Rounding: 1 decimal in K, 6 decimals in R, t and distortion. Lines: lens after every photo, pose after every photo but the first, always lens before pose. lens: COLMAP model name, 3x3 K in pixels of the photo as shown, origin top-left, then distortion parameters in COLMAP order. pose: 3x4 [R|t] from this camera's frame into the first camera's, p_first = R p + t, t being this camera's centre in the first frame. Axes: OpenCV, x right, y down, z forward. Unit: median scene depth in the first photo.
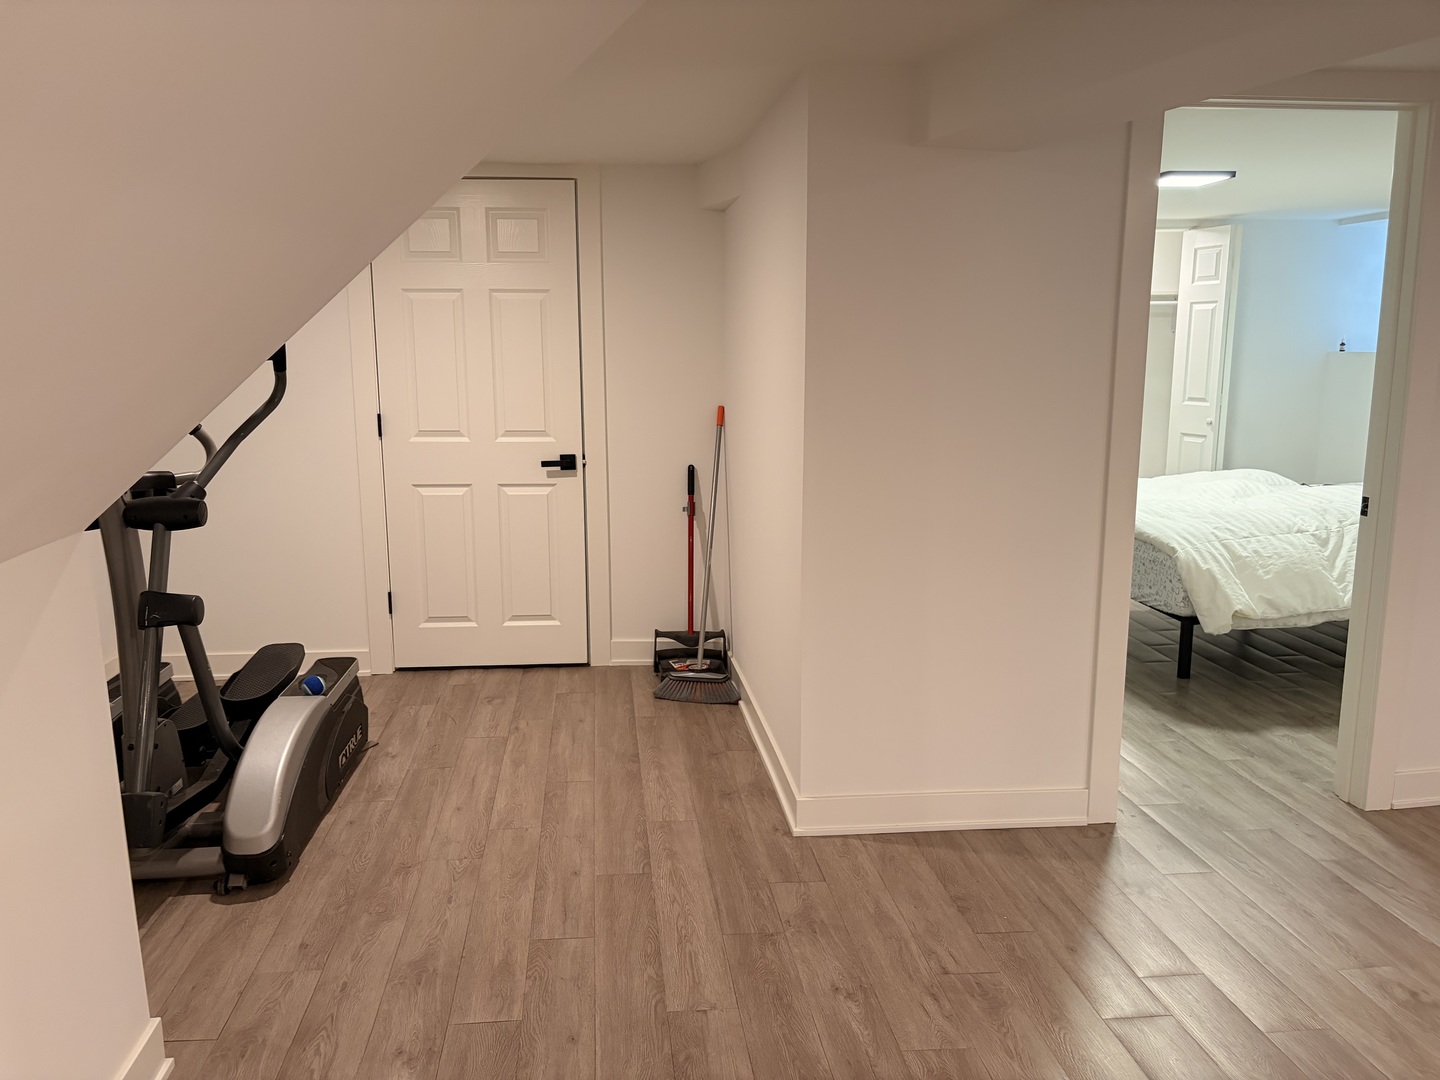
lens RADIAL K [[1081.1, 0, 707.7], [0, 1081.1, 548.7], [0, 0, 1]] dist [0.068630, -0.066993]
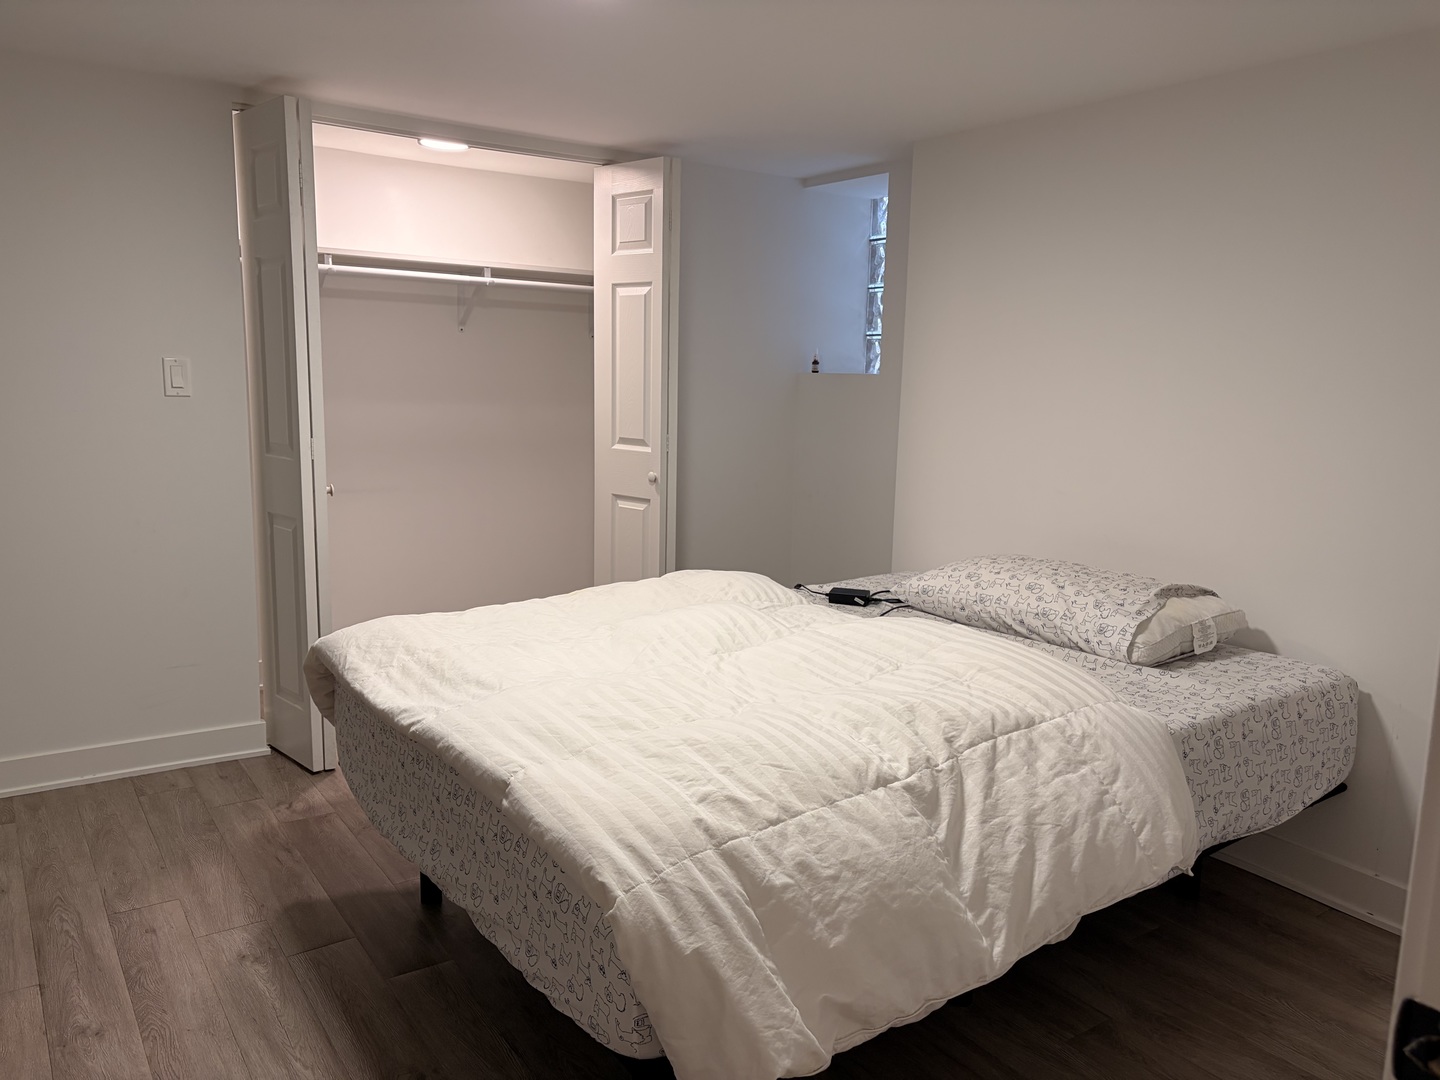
lens RADIAL K [[1081.1, 0, 727.2], [0, 1081.1, 546.4], [0, 0, 1]] dist [0.068630, -0.066993]
pose [[0.873466, -0.047905, 0.484523, 0.292979], [0.058789, 0.998244, -0.007284, -0.104583], [-0.483324, 0.034847, 0.874748, 0.662505]]
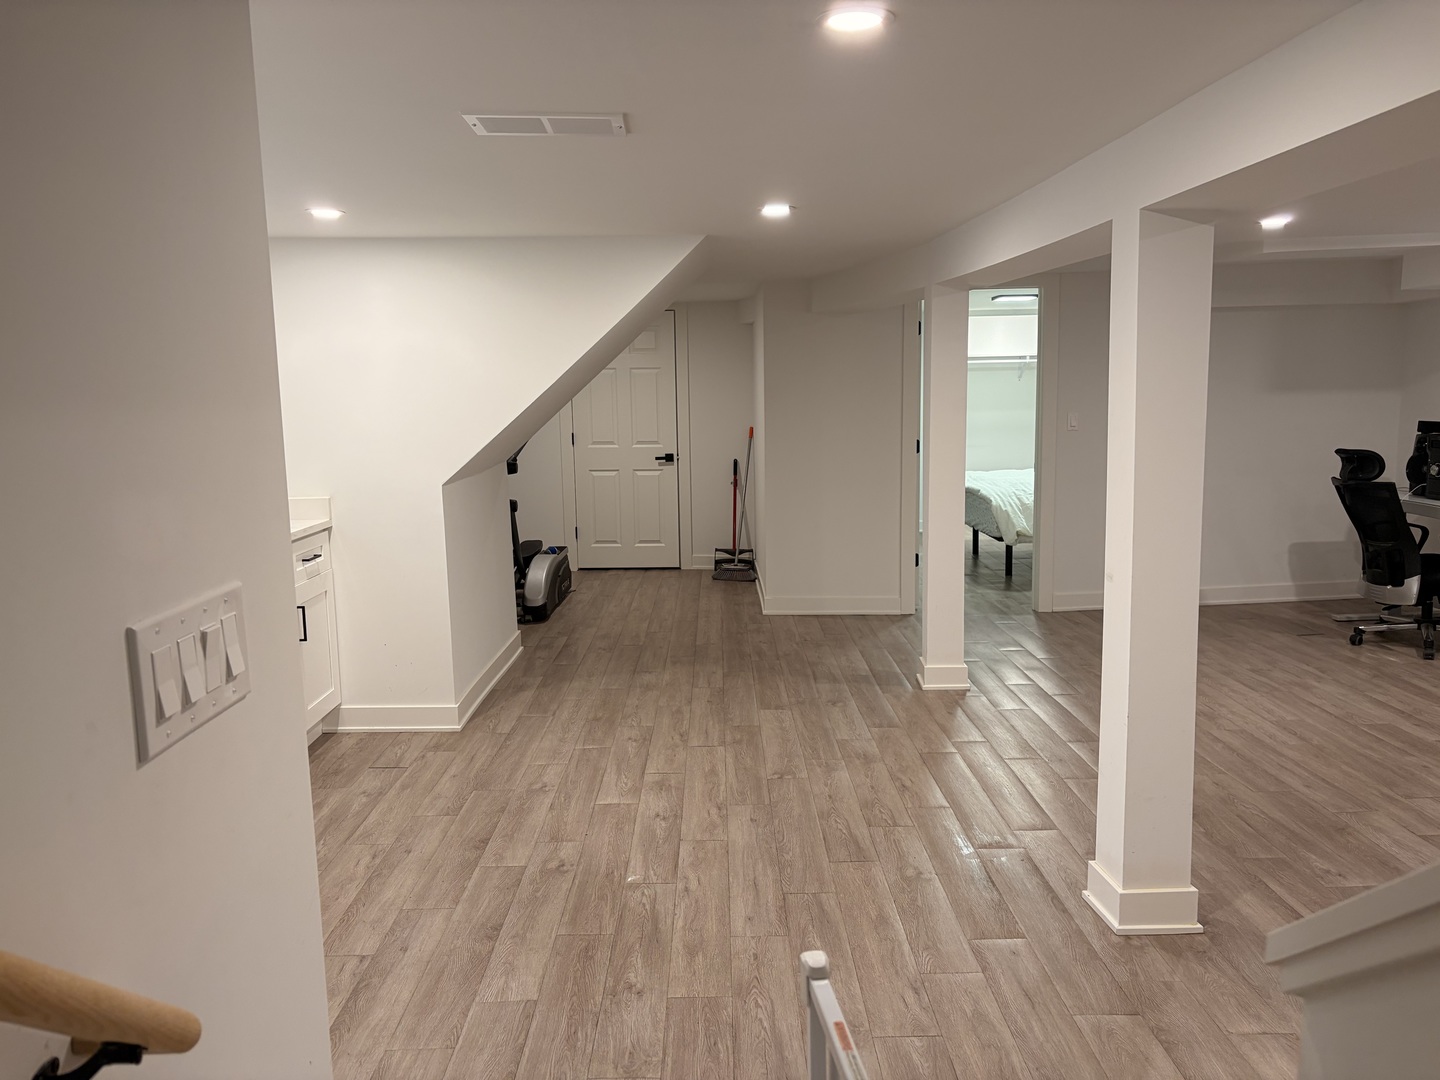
lens RADIAL K [[1081.1, 0, 711.5], [0, 1081.1, 547.6], [0, 0, 1]] dist [0.068630, -0.066993]
pose [[0.993697, 0.001237, -0.112091, 0.159363], [-0.005332, 0.999329, -0.036239, 0.148562], [0.111971, 0.036608, 0.993037, -0.877780]]
